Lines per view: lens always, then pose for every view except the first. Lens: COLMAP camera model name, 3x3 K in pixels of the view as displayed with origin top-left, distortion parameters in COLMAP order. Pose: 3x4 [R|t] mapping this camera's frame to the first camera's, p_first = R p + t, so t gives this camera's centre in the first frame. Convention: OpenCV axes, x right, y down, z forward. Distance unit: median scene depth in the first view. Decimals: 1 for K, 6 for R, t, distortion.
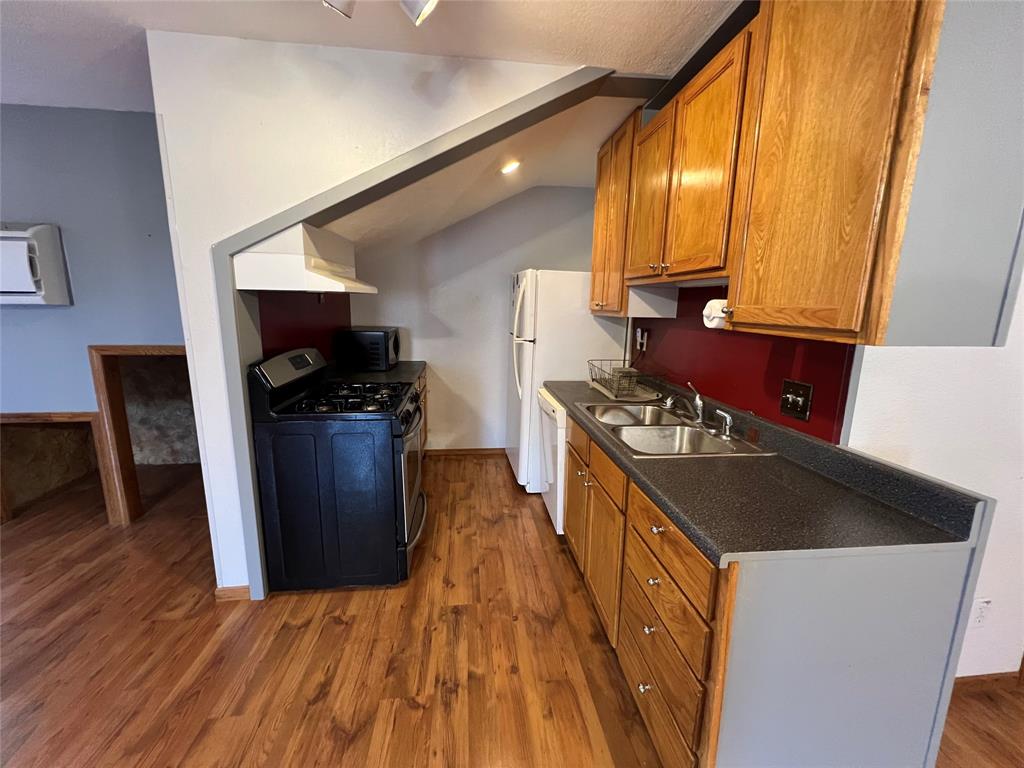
lens RADIAL K [[411.8, 0, 511.9], [0, 411.8, 383.0], [0, 0, 1]] dist [-0.001254, 0.000215]
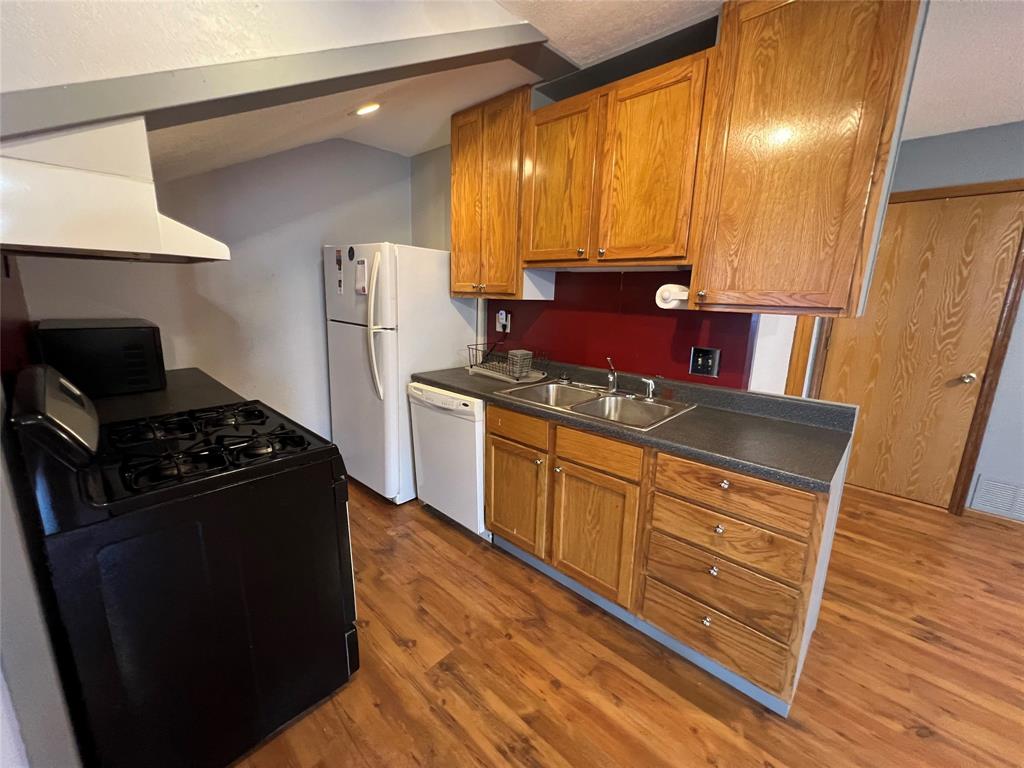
lens RADIAL K [[410.6, 0, 512.0], [0, 410.6, 382.0], [0, 0, 1]] dist [0.000894, -0.000347]
pose [[0.760849, -0.137386, 0.634219, -0.501086], [0.109749, 0.990496, 0.082901, -0.058027], [-0.639581, 0.006530, 0.768696, 0.309357]]
